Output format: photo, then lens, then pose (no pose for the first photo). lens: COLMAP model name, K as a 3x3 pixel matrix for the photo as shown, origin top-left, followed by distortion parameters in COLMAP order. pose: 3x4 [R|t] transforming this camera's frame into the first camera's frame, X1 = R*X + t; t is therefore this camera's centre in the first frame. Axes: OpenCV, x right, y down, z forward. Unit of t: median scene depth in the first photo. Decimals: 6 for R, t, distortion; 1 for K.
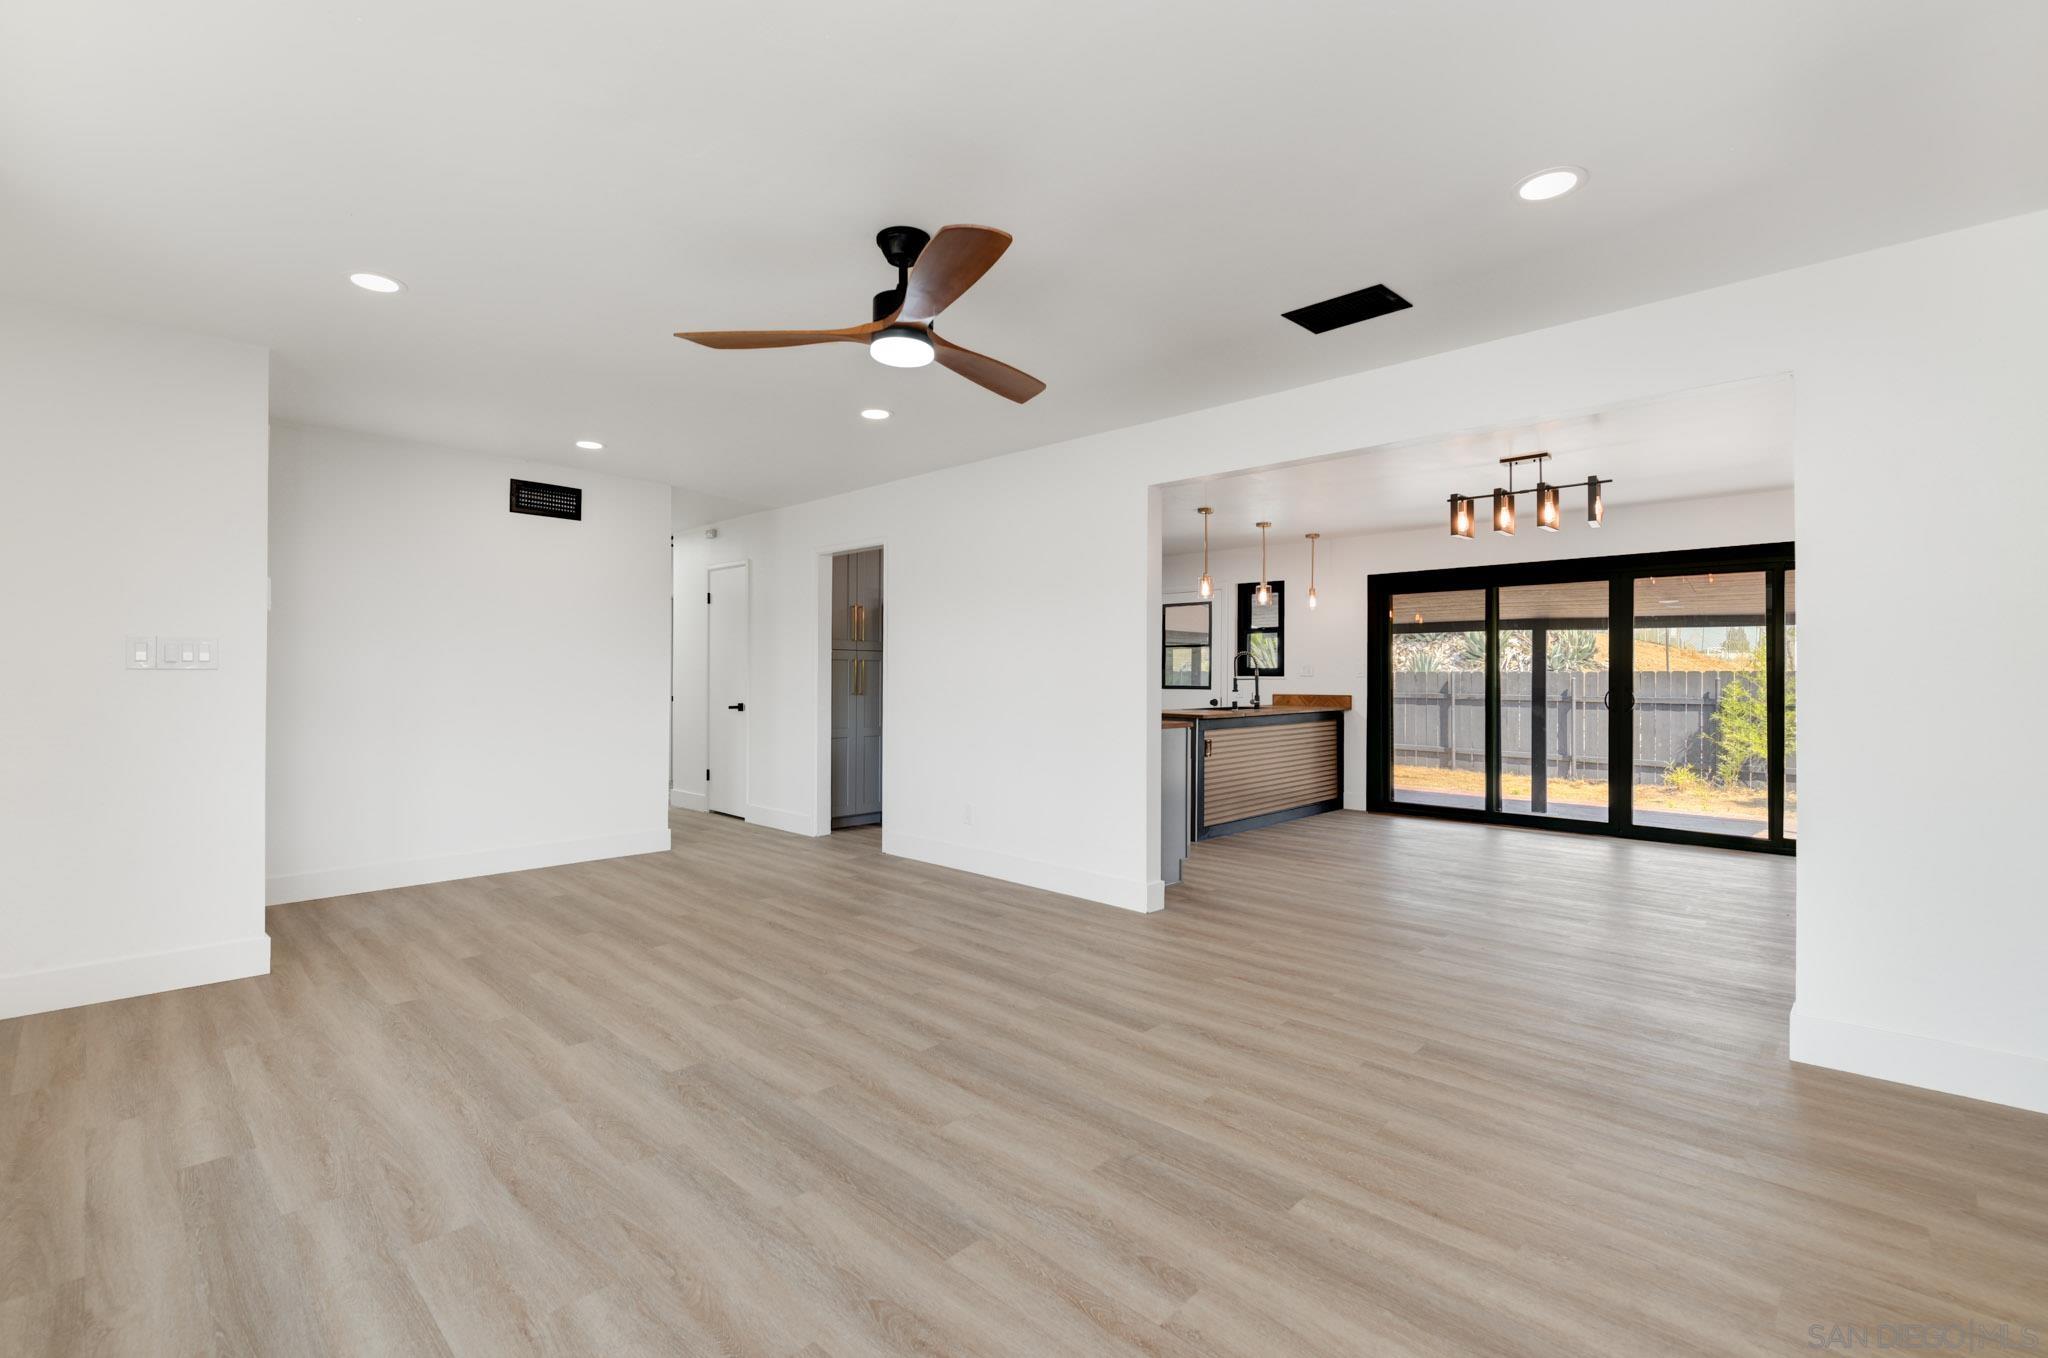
lens RADIAL K [[907.4, 0, 1013.1], [0, 907.4, 674.0], [0, 0, 1]] dist [-0.000598, -0.006693]
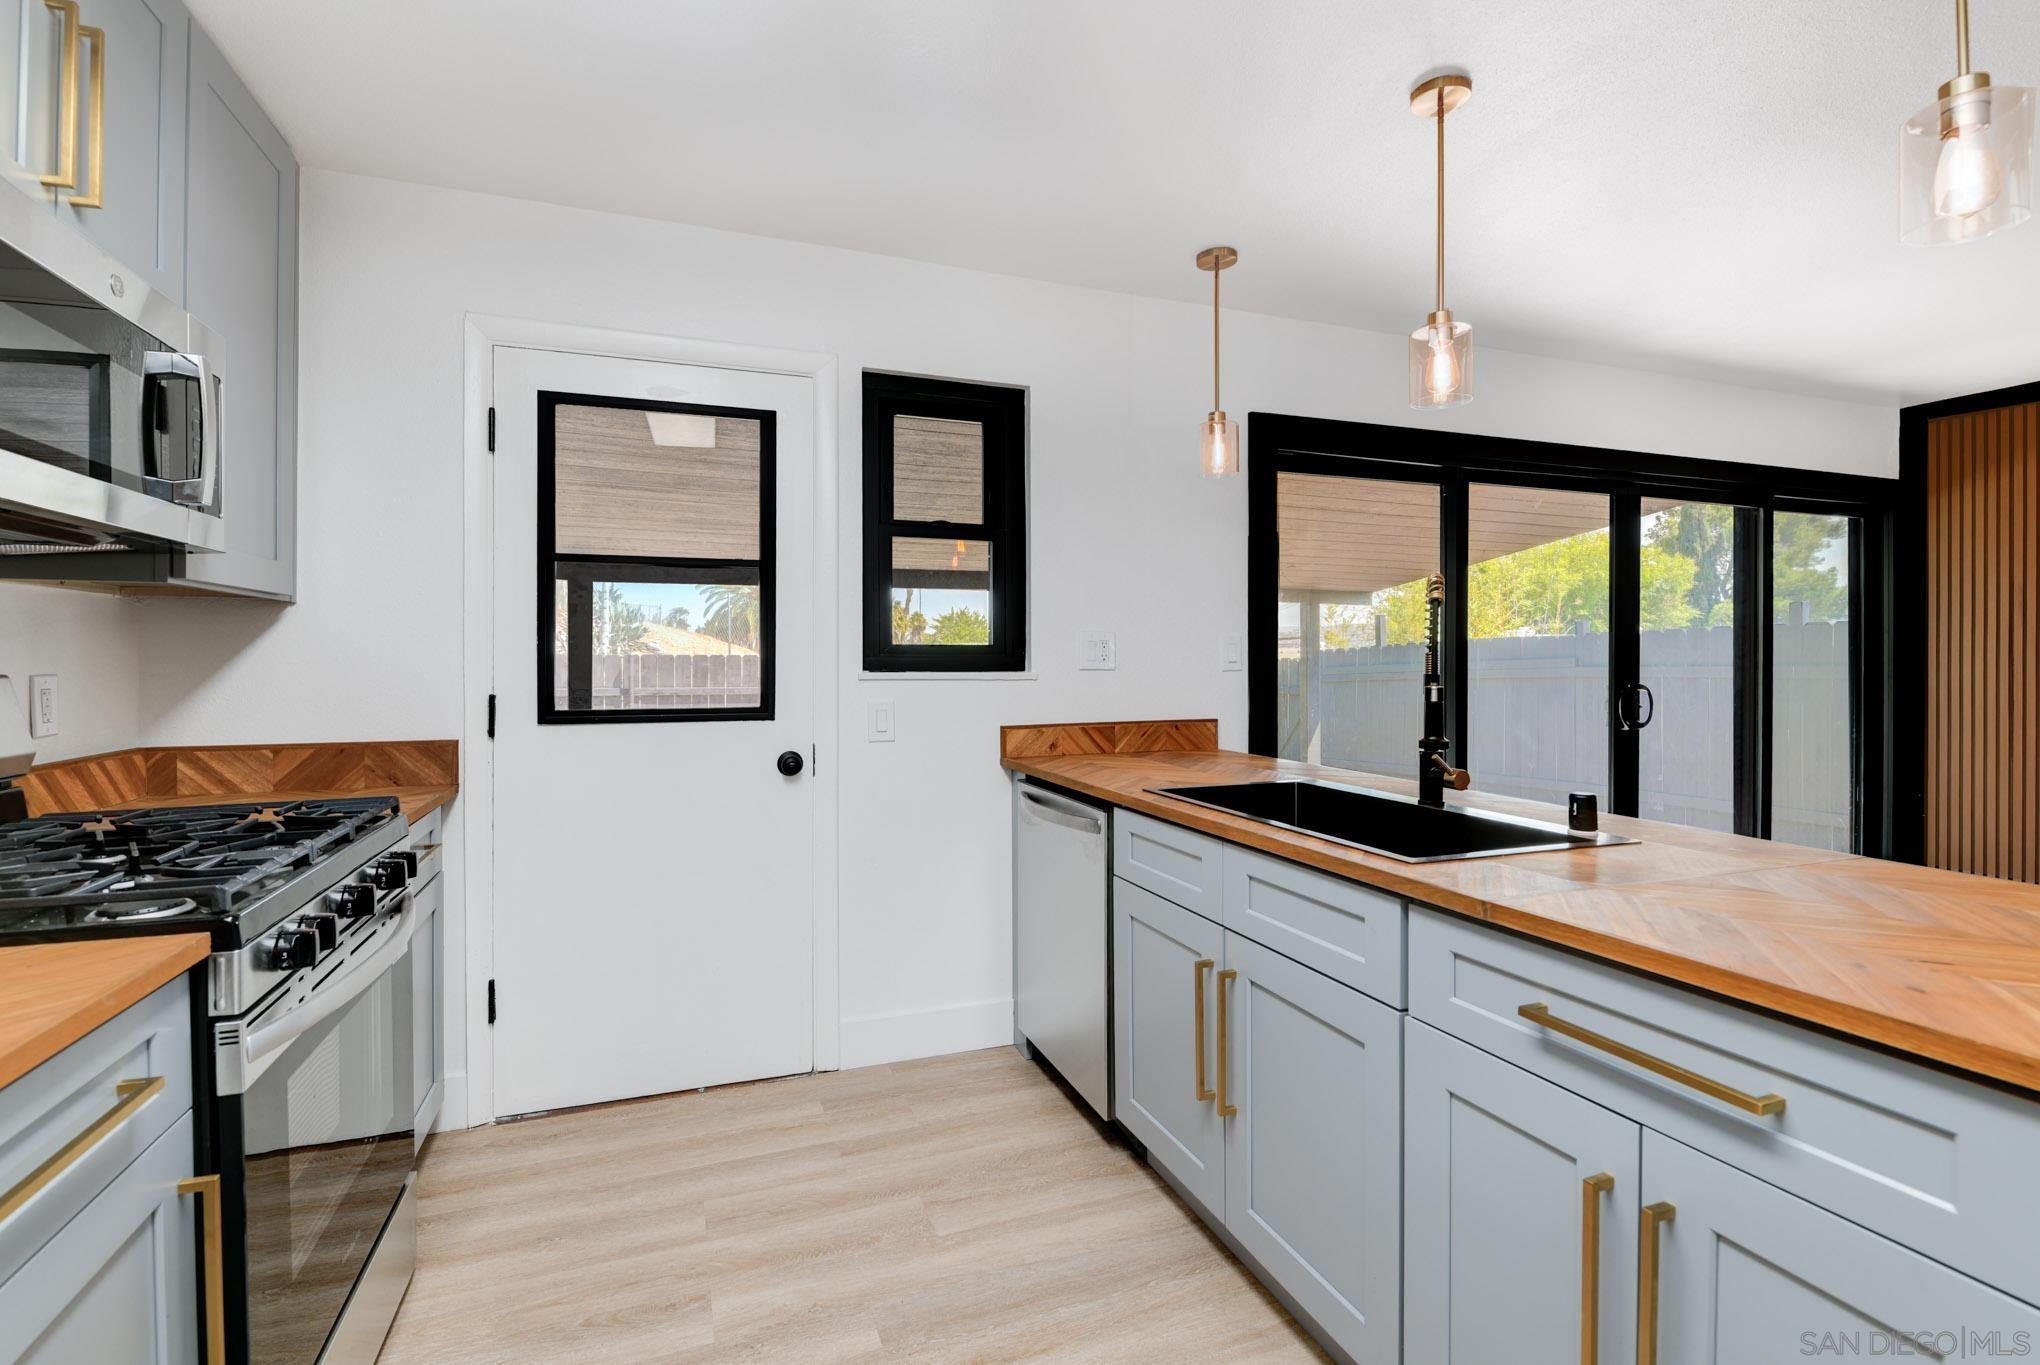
lens RADIAL K [[916.1, 0, 1029.0], [0, 916.1, 661.9], [0, 0, 1]] dist [-0.000822, -0.006728]
pose [[0.431226, -0.007768, 0.902211, -0.009775], [0.003281, 0.999970, 0.007041, -0.003354], [-0.902238, -0.000076, 0.431238, 0.936278]]
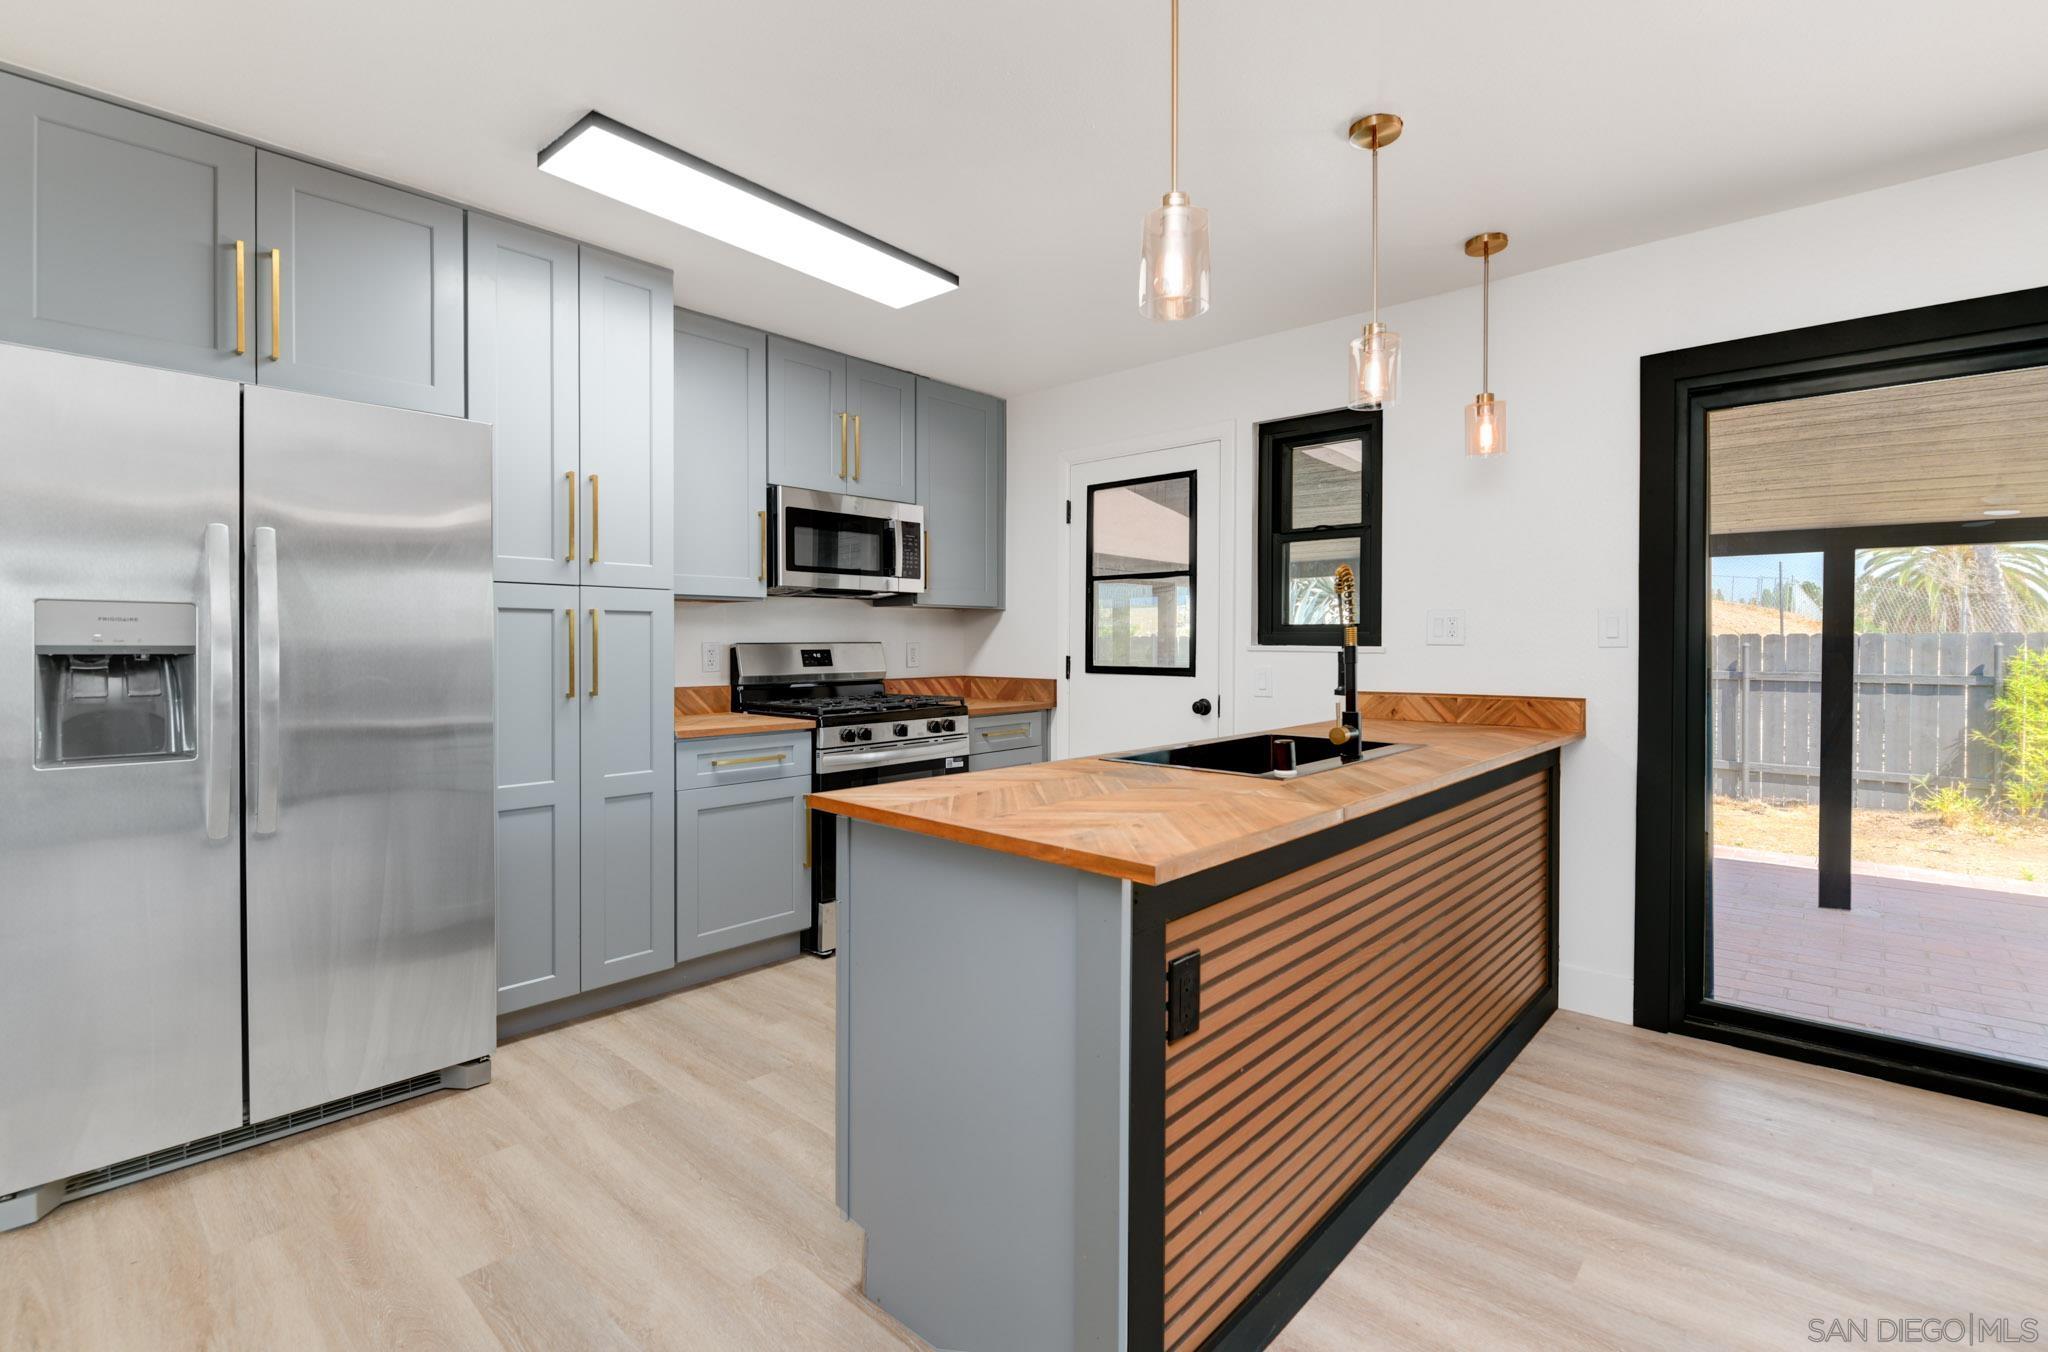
lens RADIAL K [[907.4, 0, 1028.4], [0, 907.4, 649.9], [0, 0, 1]] dist [-0.000598, -0.006693]
pose [[0.999486, -0.004951, 0.031687, 0.147042], [0.004641, 0.999941, 0.009824, -0.000029], [-0.031734, -0.009672, 0.999450, 0.671844]]
